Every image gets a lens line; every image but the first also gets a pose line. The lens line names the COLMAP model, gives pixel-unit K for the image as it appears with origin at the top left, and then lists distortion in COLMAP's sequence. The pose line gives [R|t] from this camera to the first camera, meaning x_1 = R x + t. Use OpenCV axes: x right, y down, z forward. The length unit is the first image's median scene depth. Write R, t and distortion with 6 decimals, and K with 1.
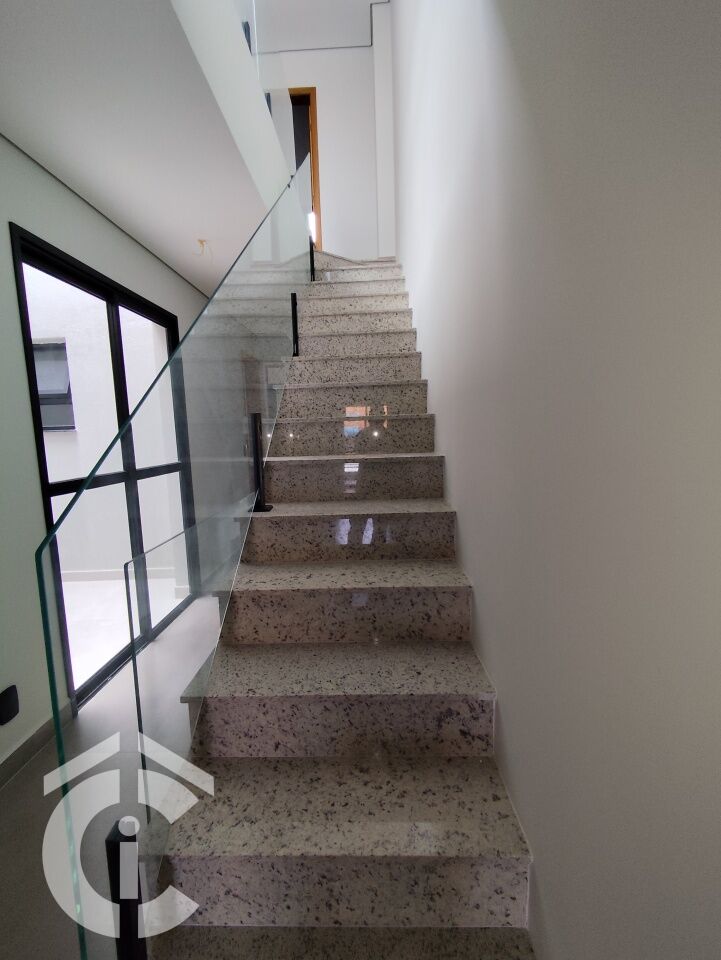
lens RADIAL K [[441.1, 0, 360.9], [0, 441.1, 486.7], [0, 0, 1]] dist [0.053719, -0.037351]
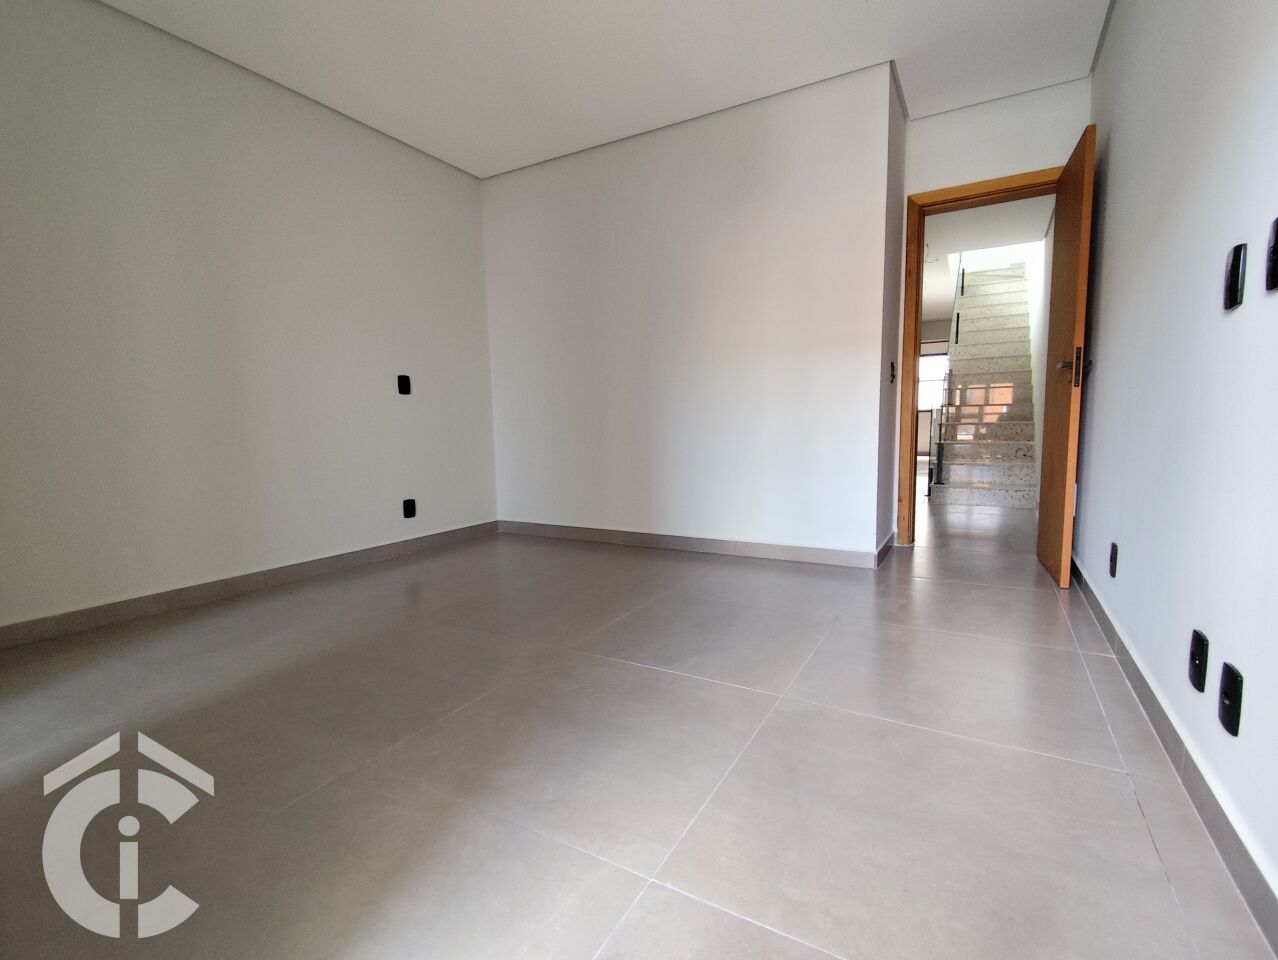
lens RADIAL K [[587.2, 0, 645.2], [0, 587.2, 483.4], [0, 0, 1]] dist [0.053719, -0.037351]
pose [[0.881848, 0.065555, -0.466955, -0.086158], [-0.071036, 0.997456, 0.005879, 0.410902], [0.466152, 0.027986, 0.884262, -1.968464]]
